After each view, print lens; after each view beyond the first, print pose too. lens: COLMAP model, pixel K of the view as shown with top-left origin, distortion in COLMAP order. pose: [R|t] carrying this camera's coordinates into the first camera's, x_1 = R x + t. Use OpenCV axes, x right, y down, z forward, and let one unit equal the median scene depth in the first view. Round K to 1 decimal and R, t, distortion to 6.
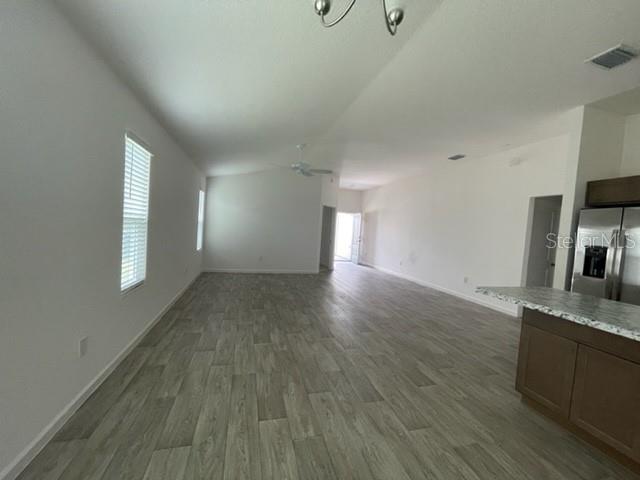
lens RADIAL K [[260.0, 0, 316.4], [0, 260.0, 239.6], [0, 0, 1]] dist [0.001735, -0.000035]
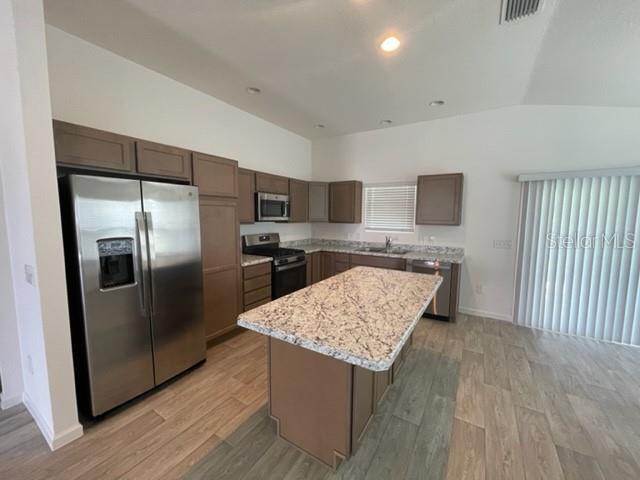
lens RADIAL K [[260.0, 0, 317.2], [0, 260.0, 241.2], [0, 0, 1]] dist [0.001735, -0.000035]
pose [[-0.673190, -0.135237, 0.726998, 0.300522], [-0.008391, 0.984468, 0.175361, -0.088750], [-0.739422, 0.111951, -0.663869, 1.132503]]
